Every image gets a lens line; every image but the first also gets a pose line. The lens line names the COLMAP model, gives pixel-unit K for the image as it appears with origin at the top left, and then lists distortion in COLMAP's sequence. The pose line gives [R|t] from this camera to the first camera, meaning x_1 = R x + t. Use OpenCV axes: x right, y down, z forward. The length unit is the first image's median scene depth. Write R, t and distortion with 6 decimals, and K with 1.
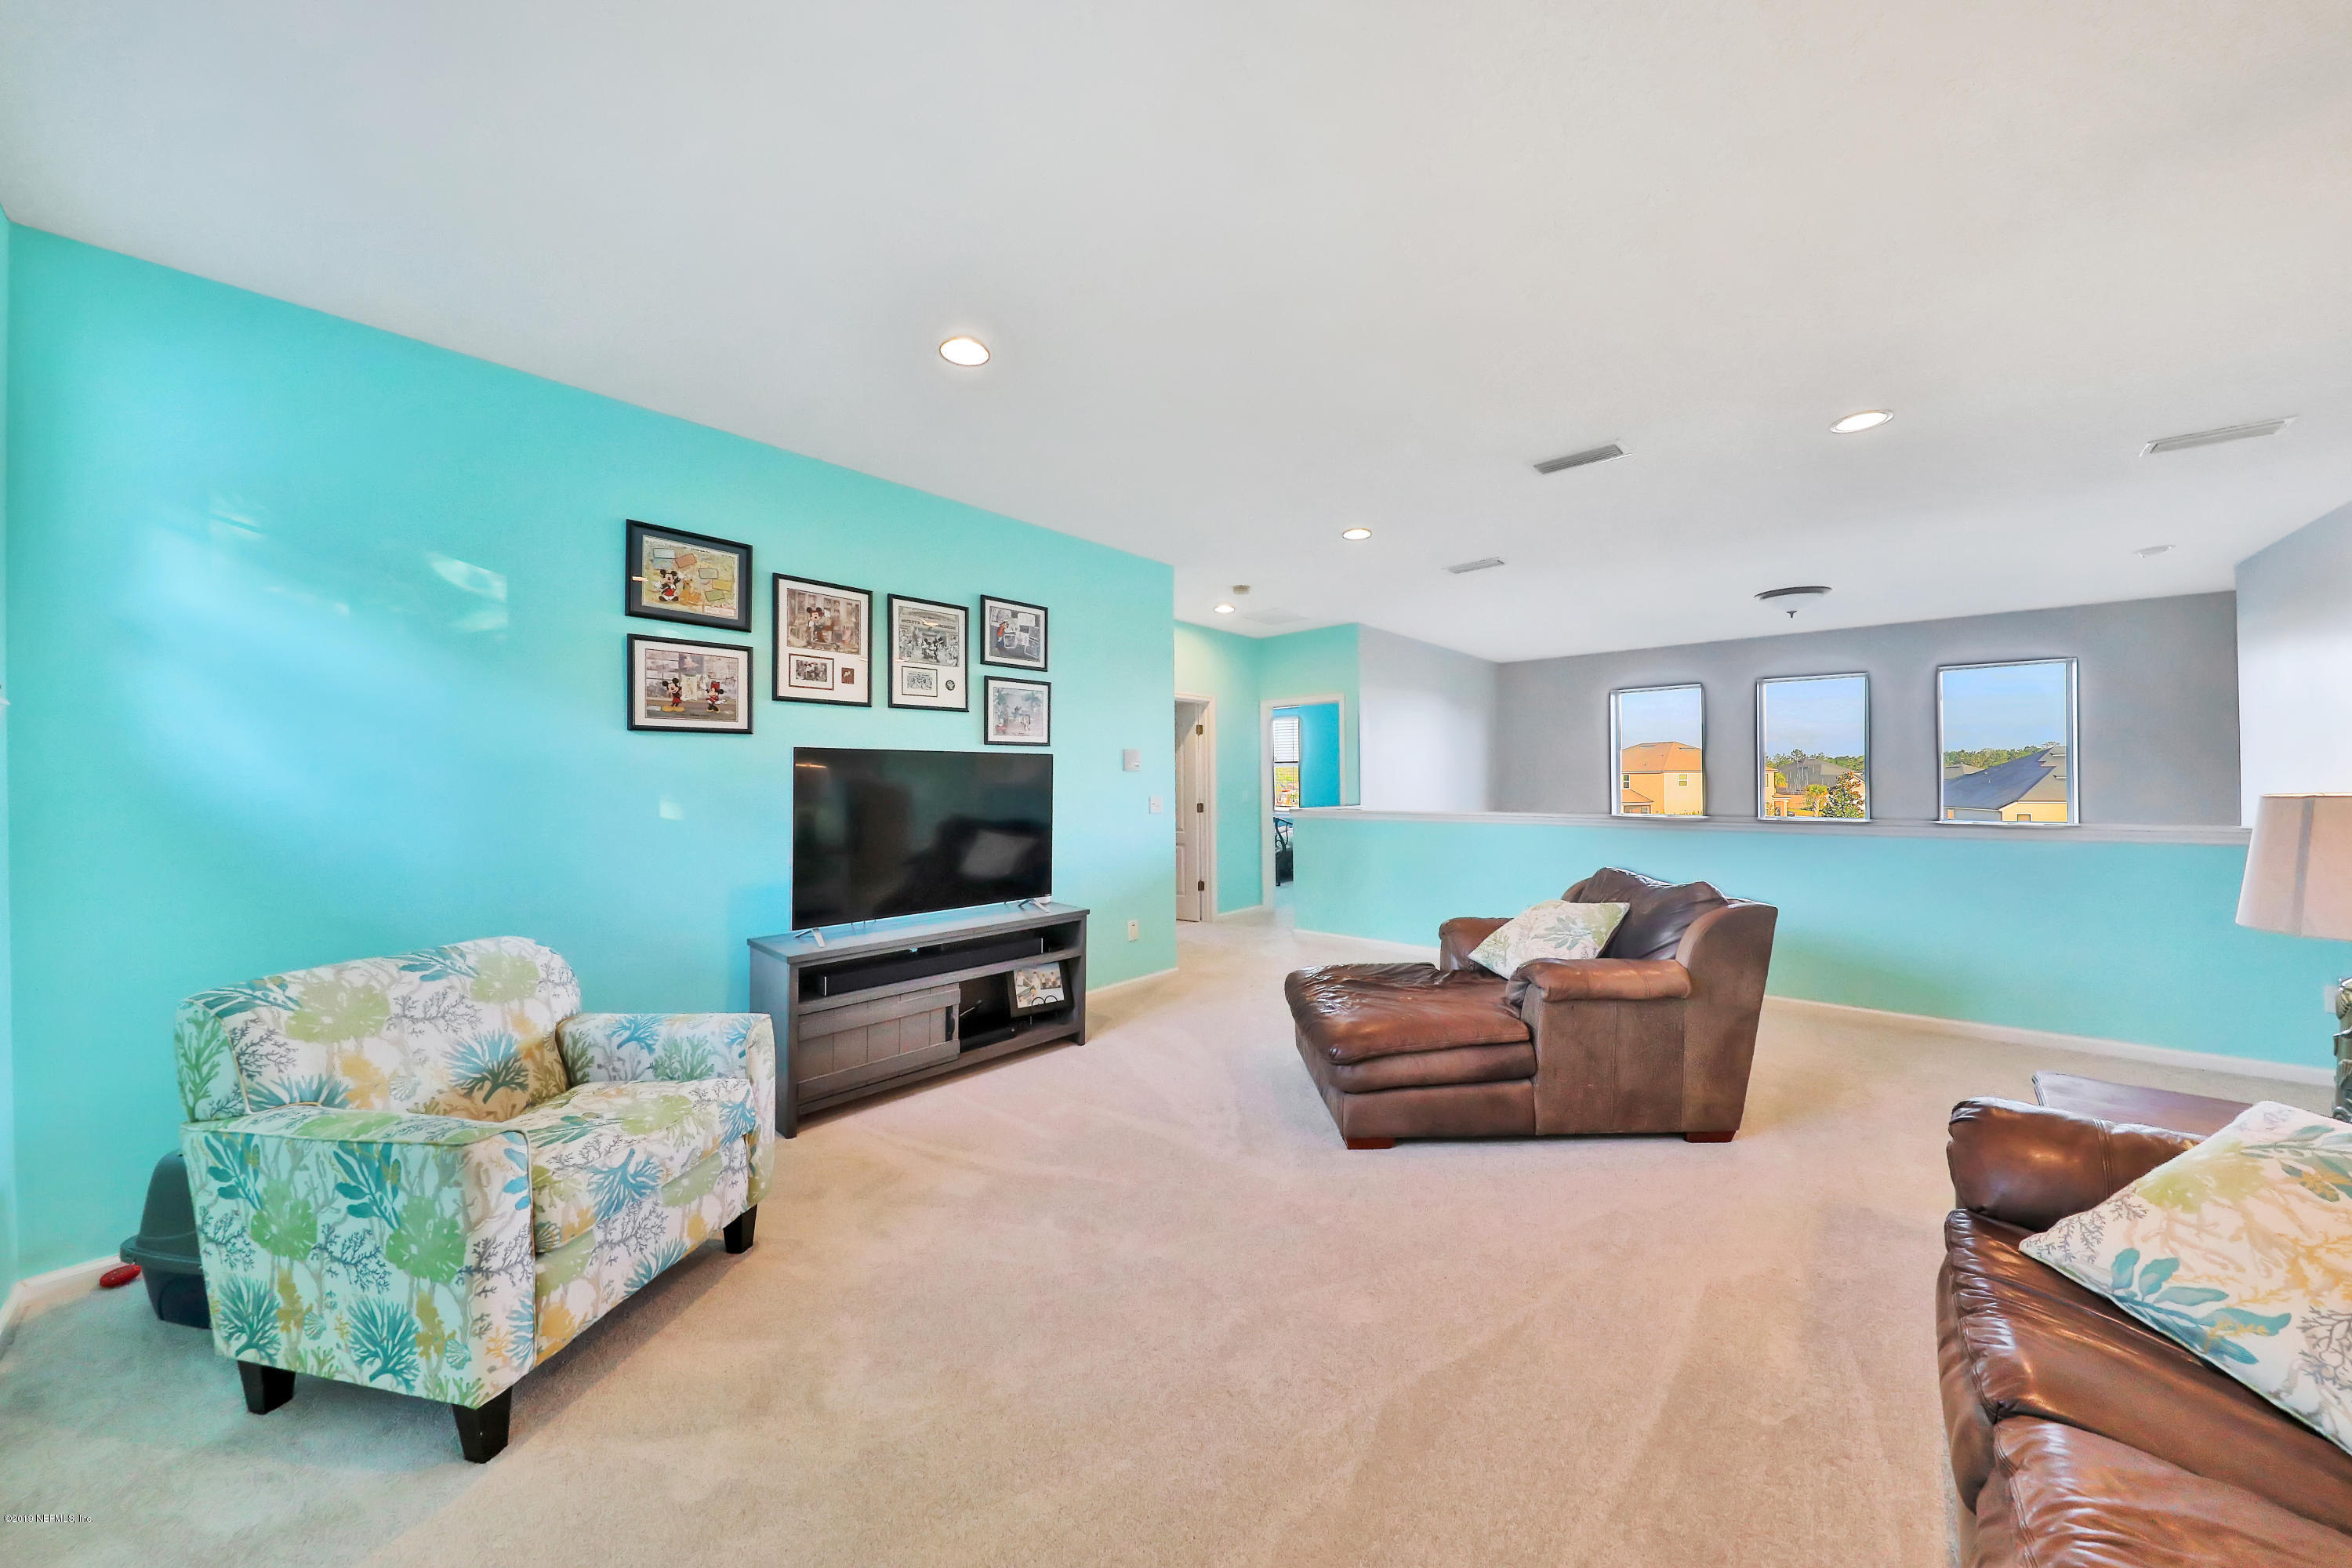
lens RADIAL K [[813.8, 0, 1190.7], [0, 813.8, 774.5], [0, 0, 1]] dist [-0.005623, -0.000491]
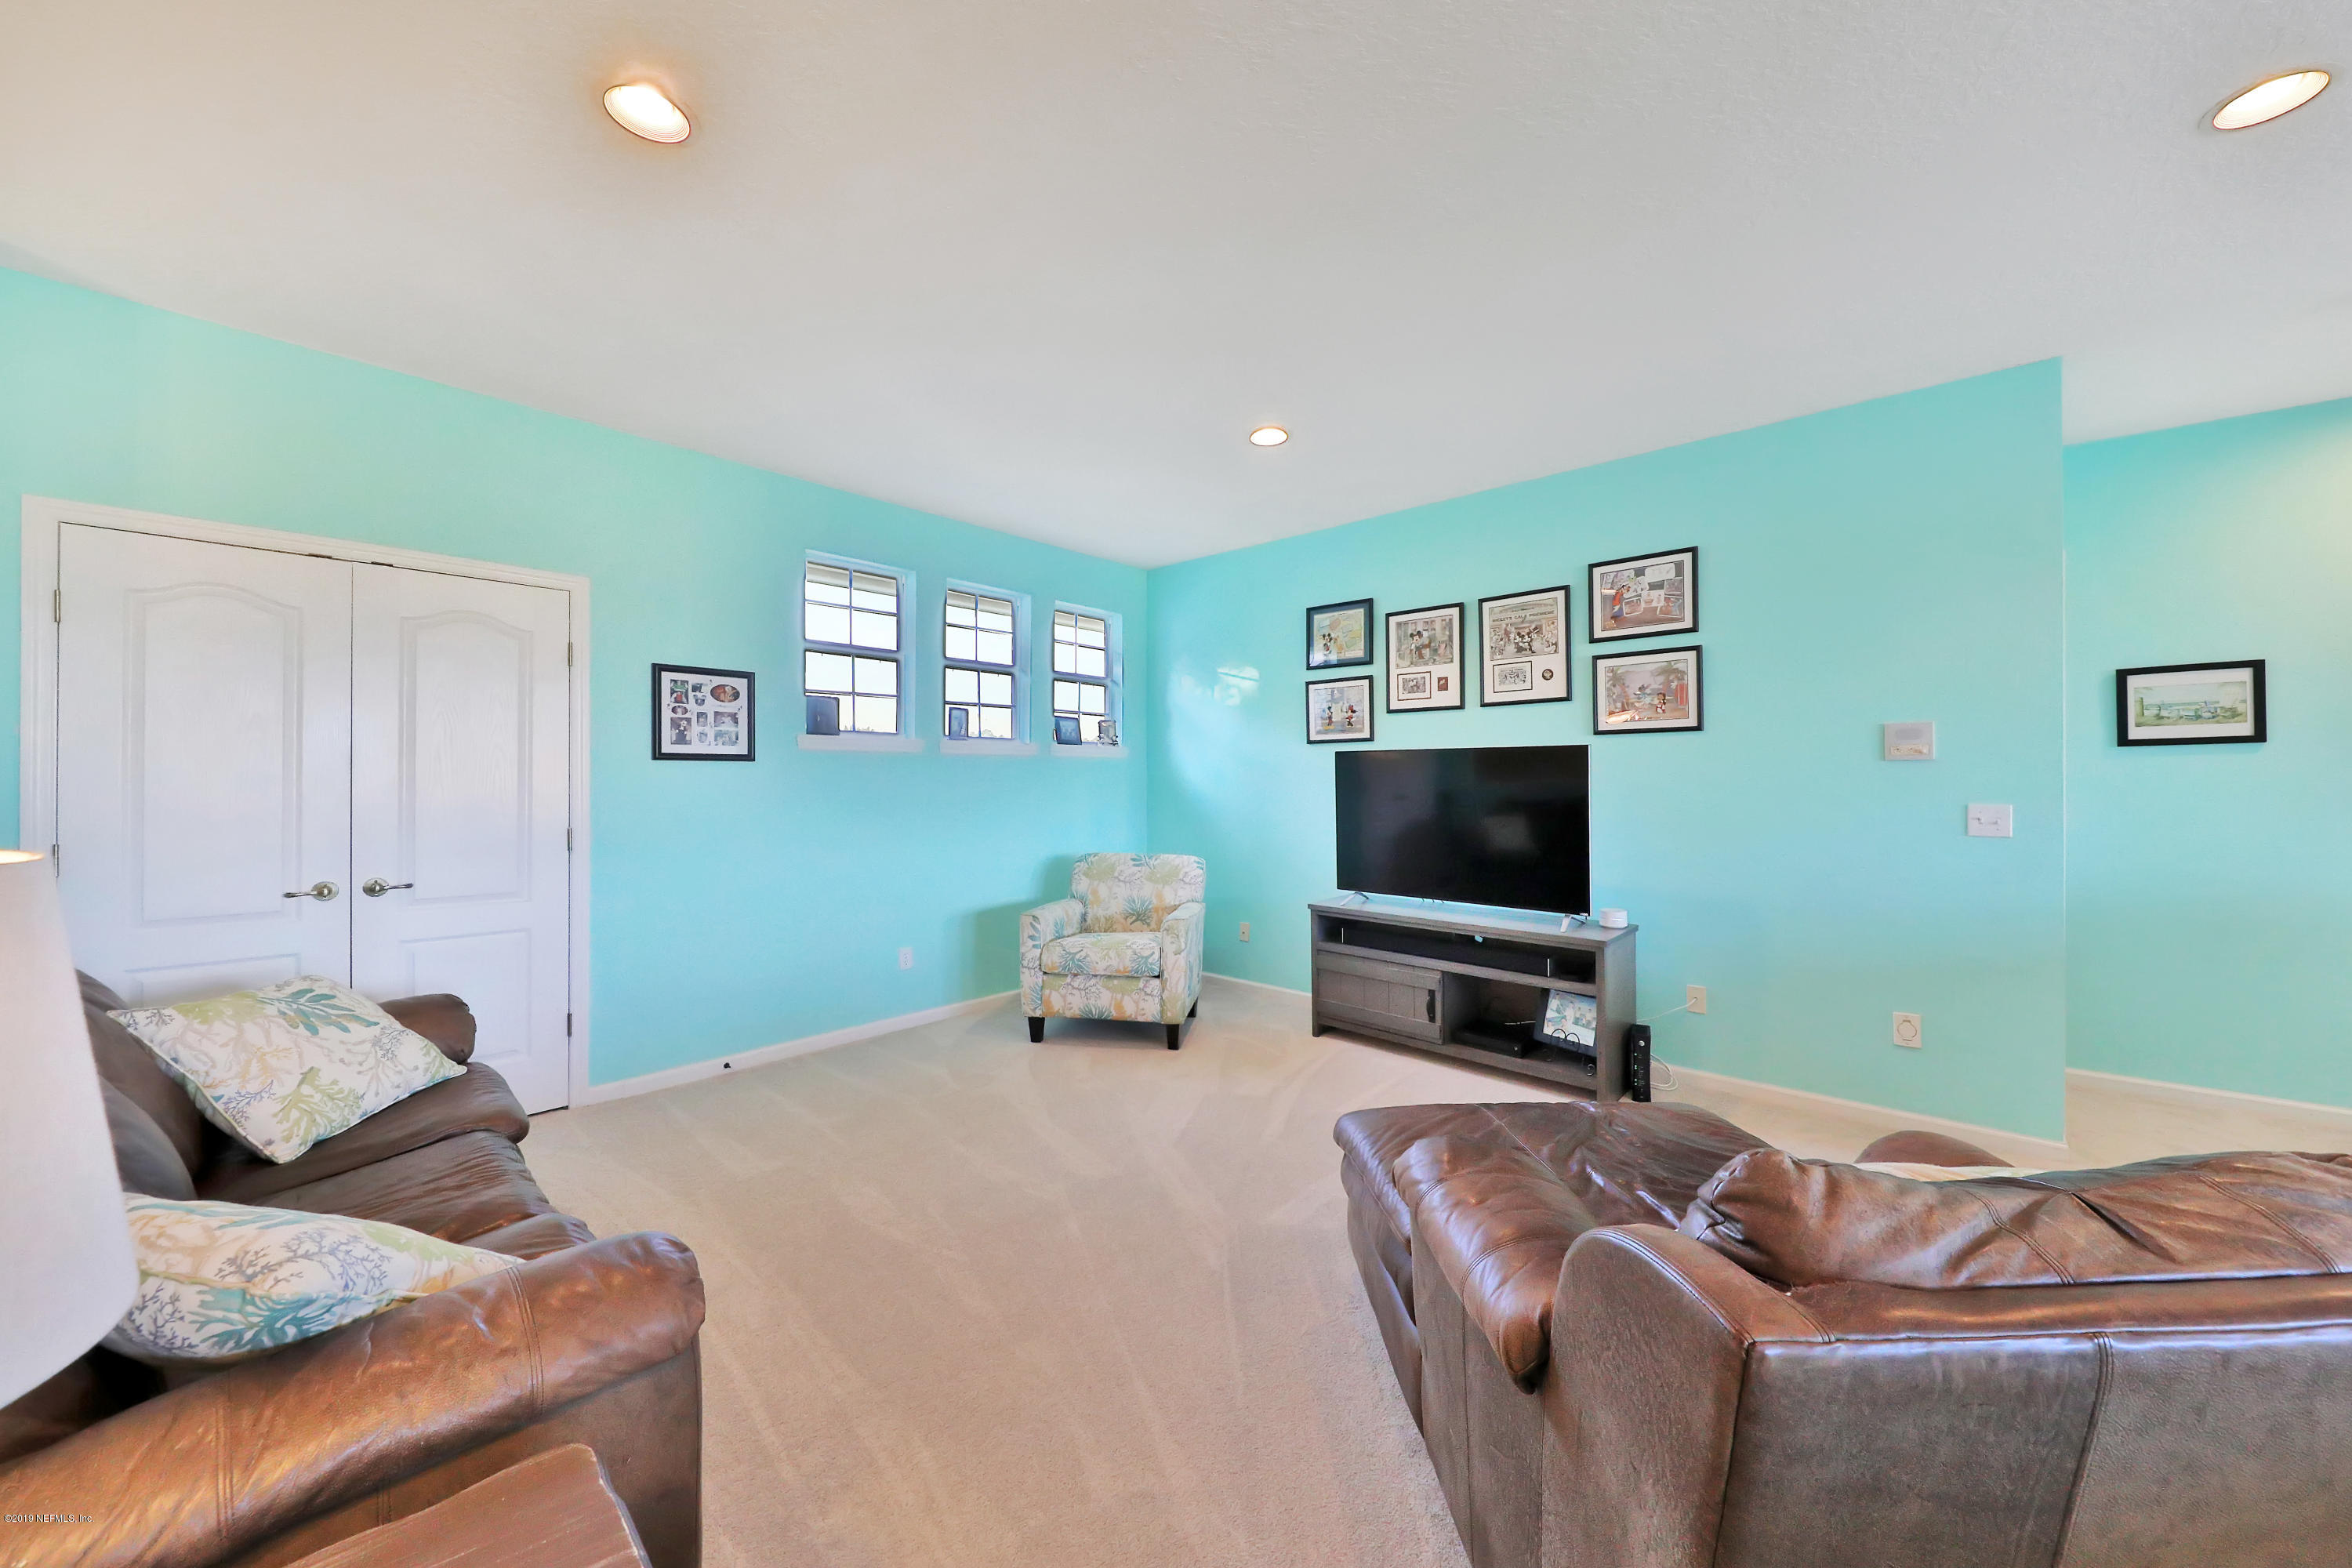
lens RADIAL K [[851.9, 0, 1189.7], [0, 851.9, 779.8], [0, 0, 1]] dist [-0.009796, 0.000631]
pose [[-0.039714, 0.000550, -0.999211, 0.779219], [0.005092, 0.999987, 0.000348, 0.009860], [0.999198, -0.005074, -0.039716, 0.697113]]
